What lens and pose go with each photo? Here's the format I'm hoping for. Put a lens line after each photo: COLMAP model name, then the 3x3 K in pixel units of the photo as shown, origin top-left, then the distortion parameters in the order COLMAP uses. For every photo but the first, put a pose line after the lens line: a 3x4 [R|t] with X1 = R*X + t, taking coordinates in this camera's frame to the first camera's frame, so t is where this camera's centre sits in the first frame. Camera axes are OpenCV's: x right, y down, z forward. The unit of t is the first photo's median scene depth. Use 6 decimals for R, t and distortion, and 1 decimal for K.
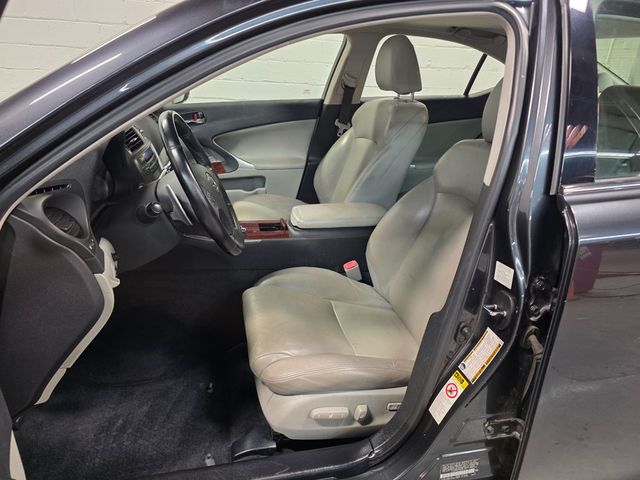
lens RADIAL K [[436.9, 0, 321.2], [0, 436.9, 236.3], [0, 0, 1]] dist [0.032871, -0.033201]
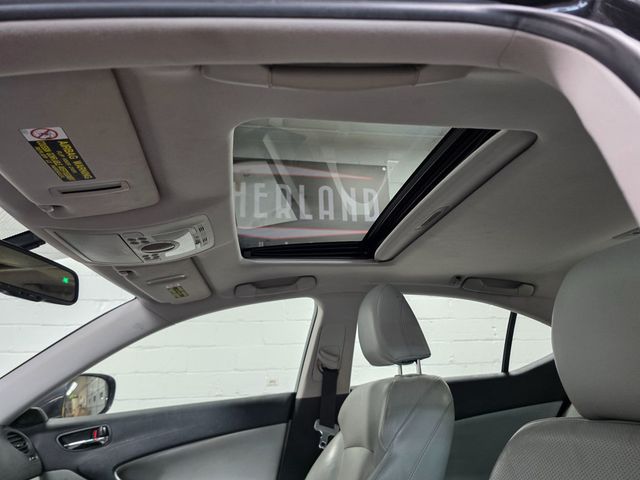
lens RADIAL K [[436.9, 0, 322.5], [0, 436.9, 238.4], [0, 0, 1]] dist [0.032871, -0.033201]
pose [[0.994450, -0.099625, -0.033825, 0.096730], [0.054385, 0.761969, -0.645326, -0.054539], [0.090064, 0.639905, 0.763158, 0.344020]]
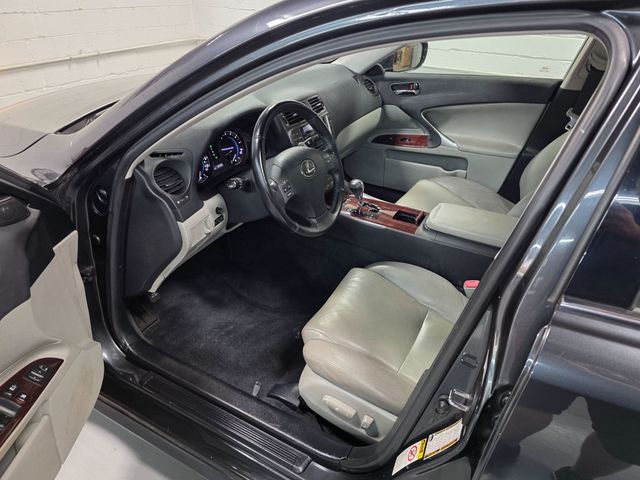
lens RADIAL K [[436.9, 0, 318.3], [0, 436.9, 242.5], [0, 0, 1]] dist [0.032871, -0.033201]
pose [[0.743531, 0.323022, -0.585507, 0.253131], [-0.240416, 0.946173, 0.216697, -0.101500], [0.623988, -0.020356, 0.781168, 0.076391]]
